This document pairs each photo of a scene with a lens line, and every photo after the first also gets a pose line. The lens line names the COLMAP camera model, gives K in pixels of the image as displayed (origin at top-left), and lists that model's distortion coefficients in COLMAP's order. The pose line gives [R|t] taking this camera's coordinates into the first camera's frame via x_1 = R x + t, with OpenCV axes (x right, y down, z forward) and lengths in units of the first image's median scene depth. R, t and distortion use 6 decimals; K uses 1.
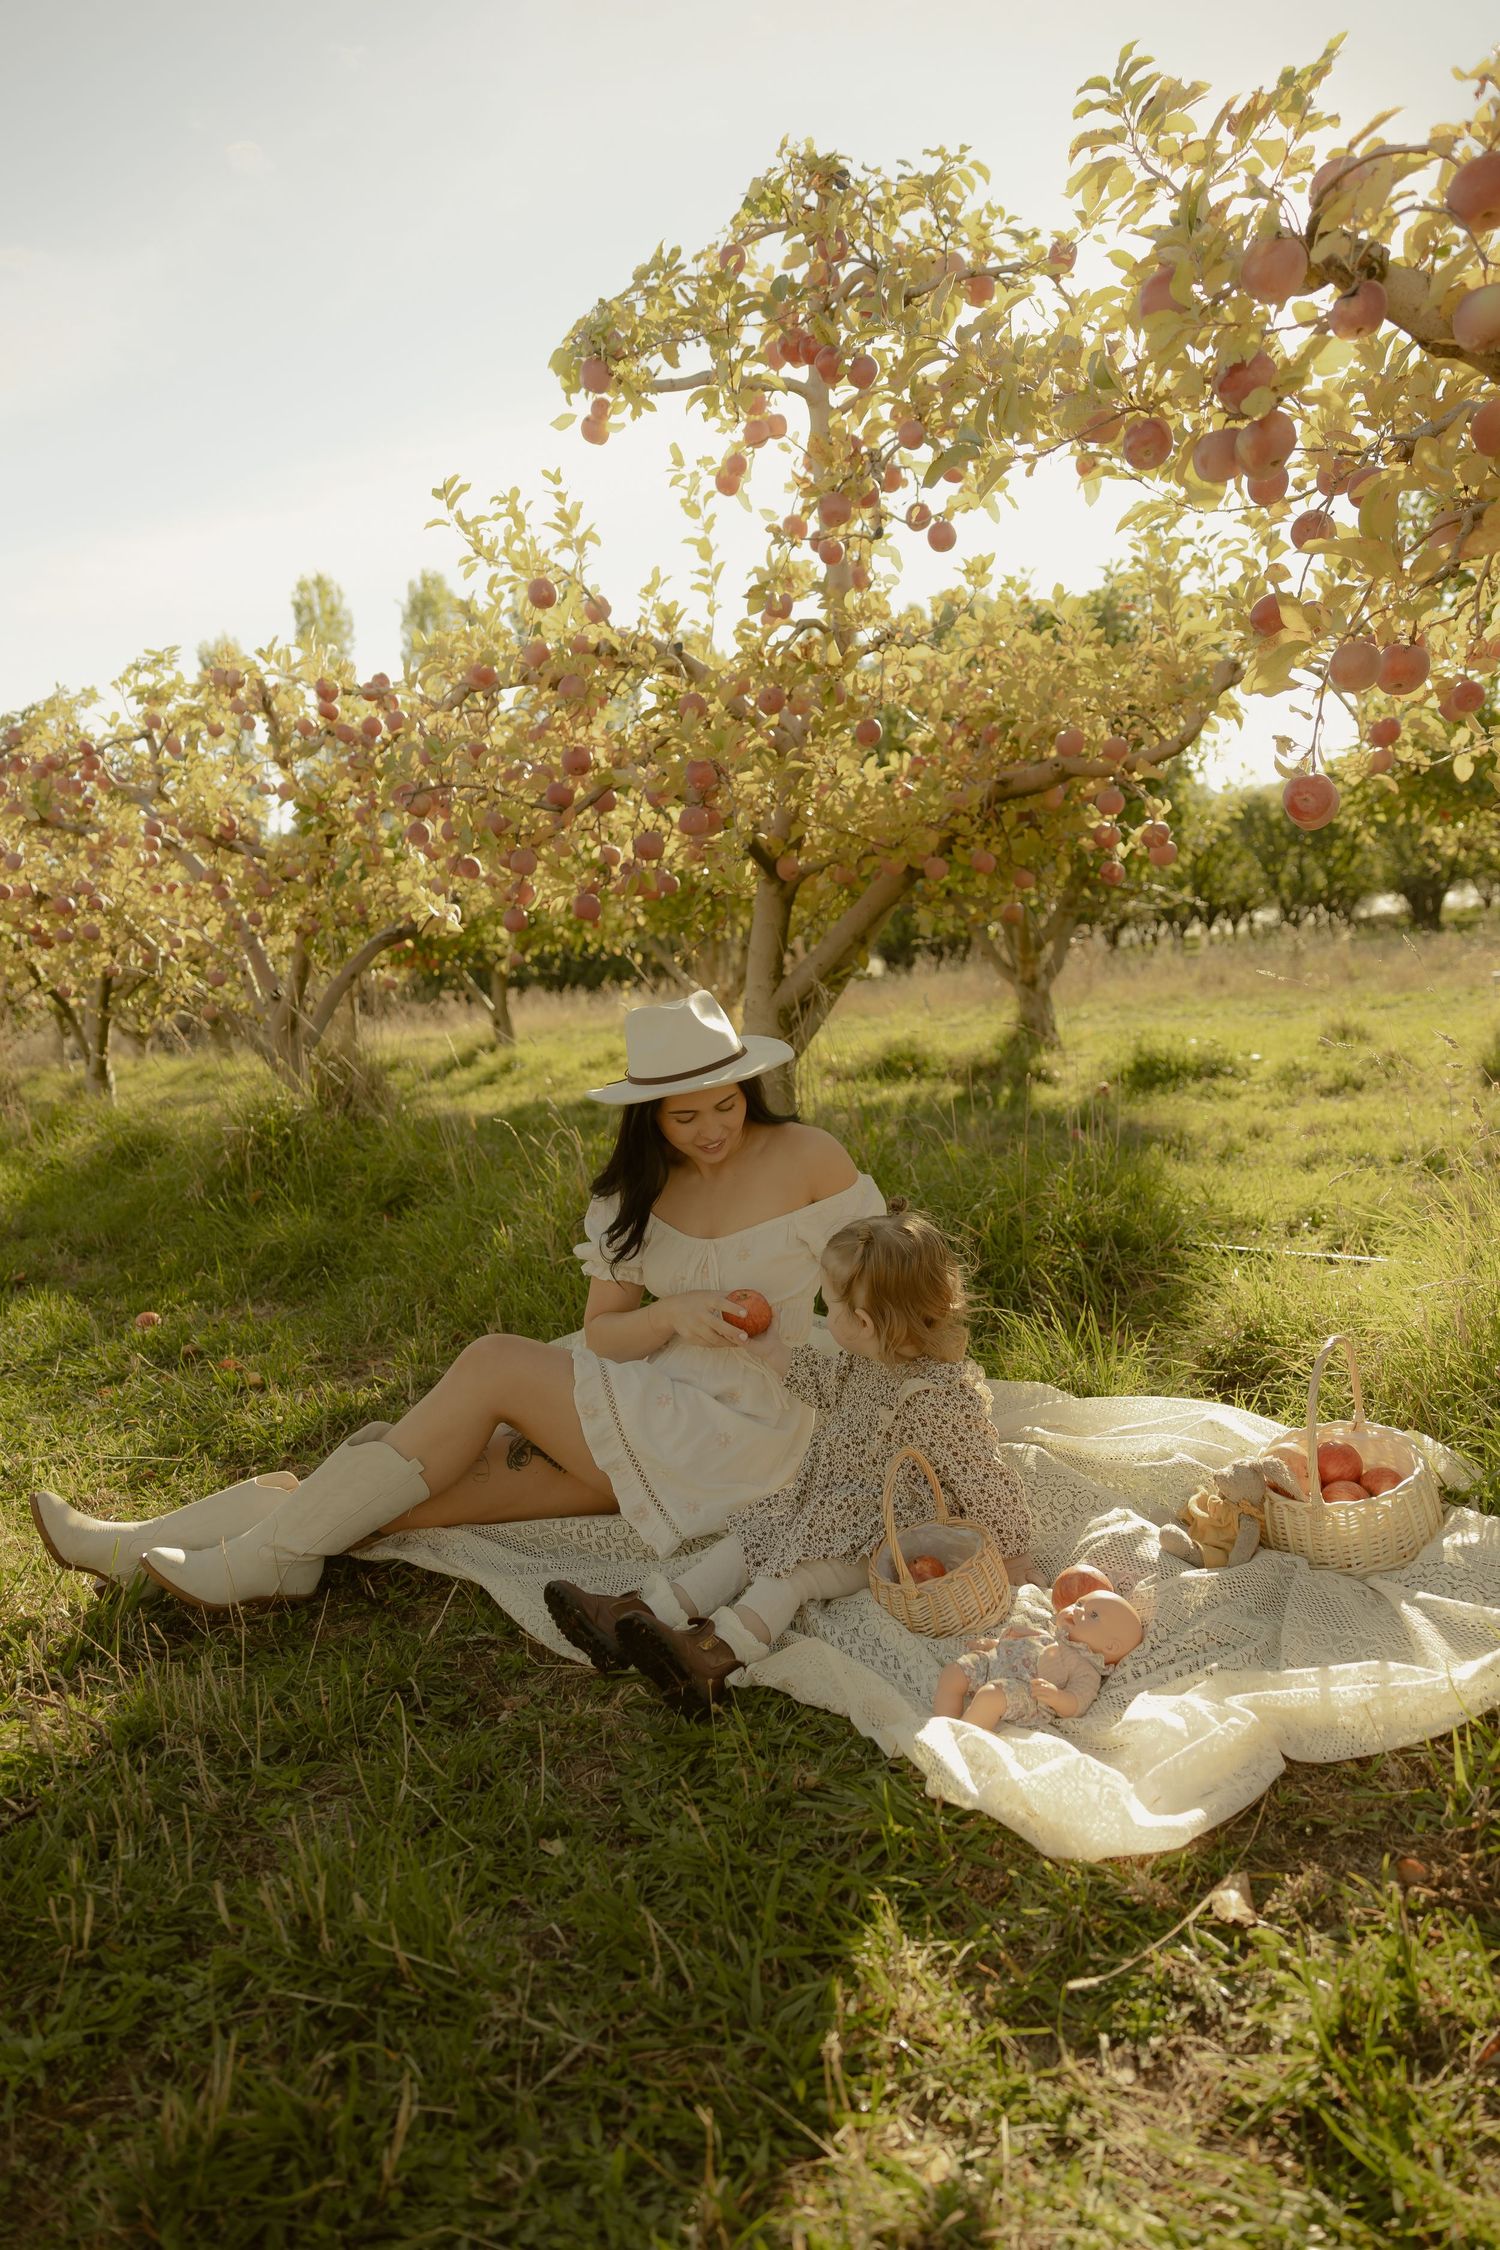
lens RADIAL K [[1424.9, 0, 716.1], [0, 1424.9, 1135.3], [0, 0, 1]] dist [-0.001451, 0.002341]
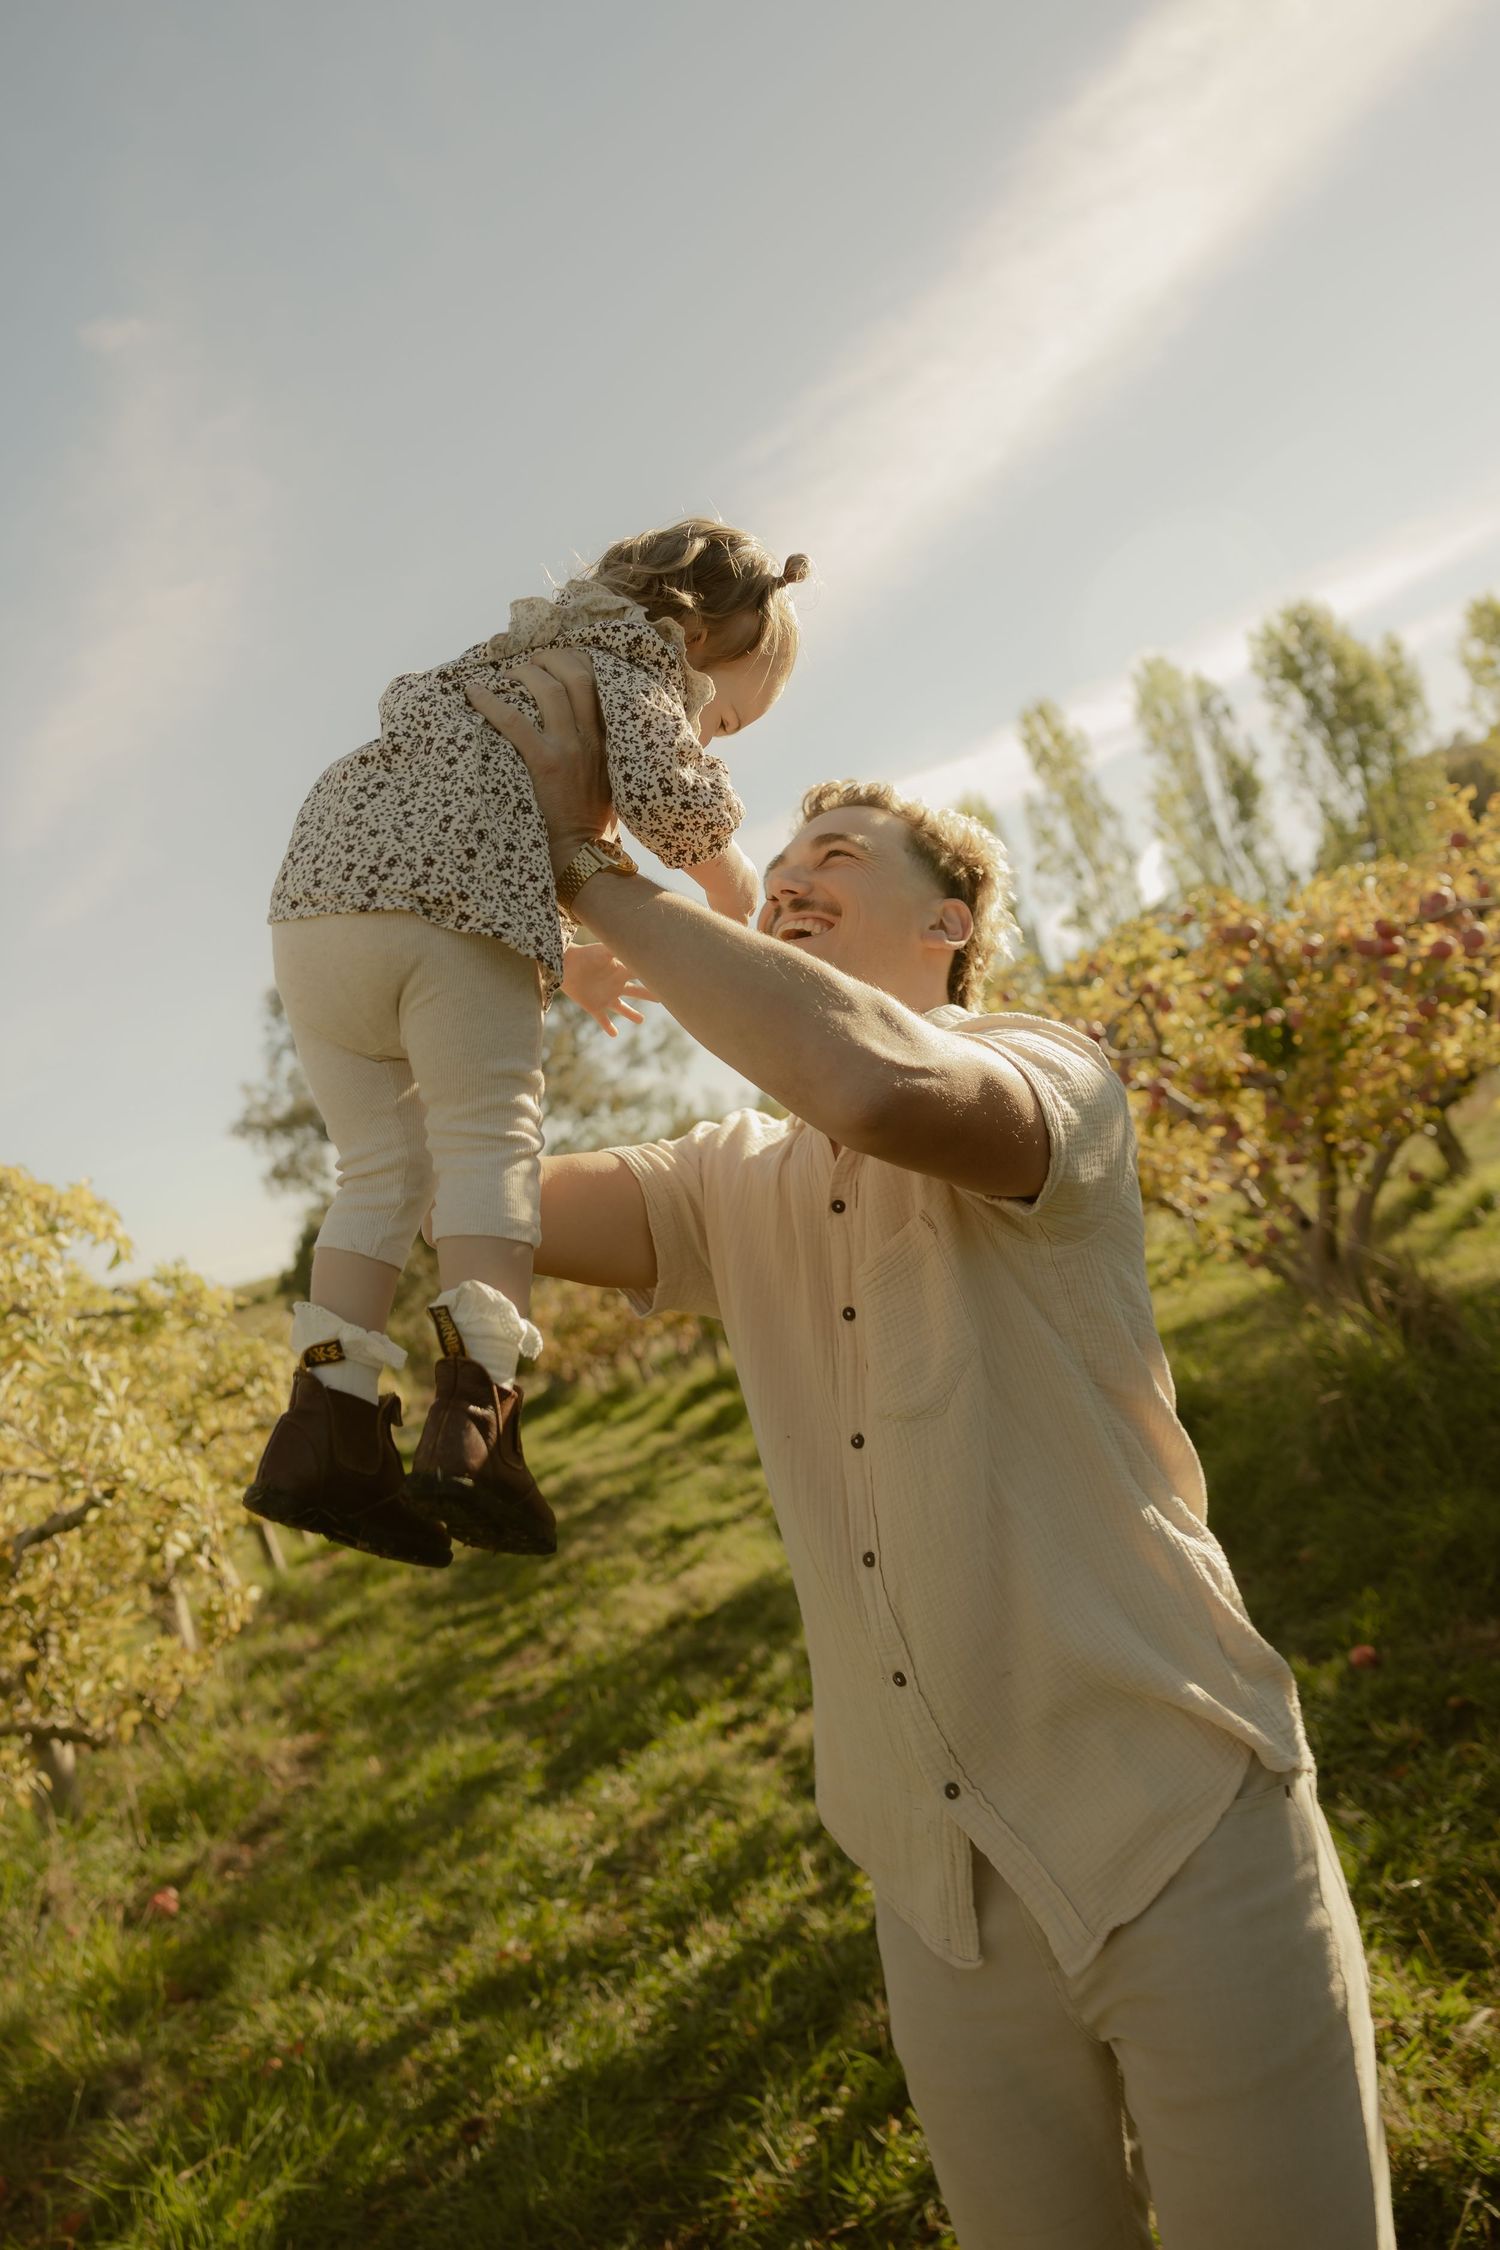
lens RADIAL K [[1591.0, 0, 706.5], [0, 1591.0, 1004.9], [0, 0, 1]] dist [0.003355, -0.004676]
pose [[0.833100, -0.272135, -0.481546, -0.162001], [0.184764, 0.957506, -0.221462, -0.123444], [0.521351, 0.095528, 0.847979, -0.099654]]
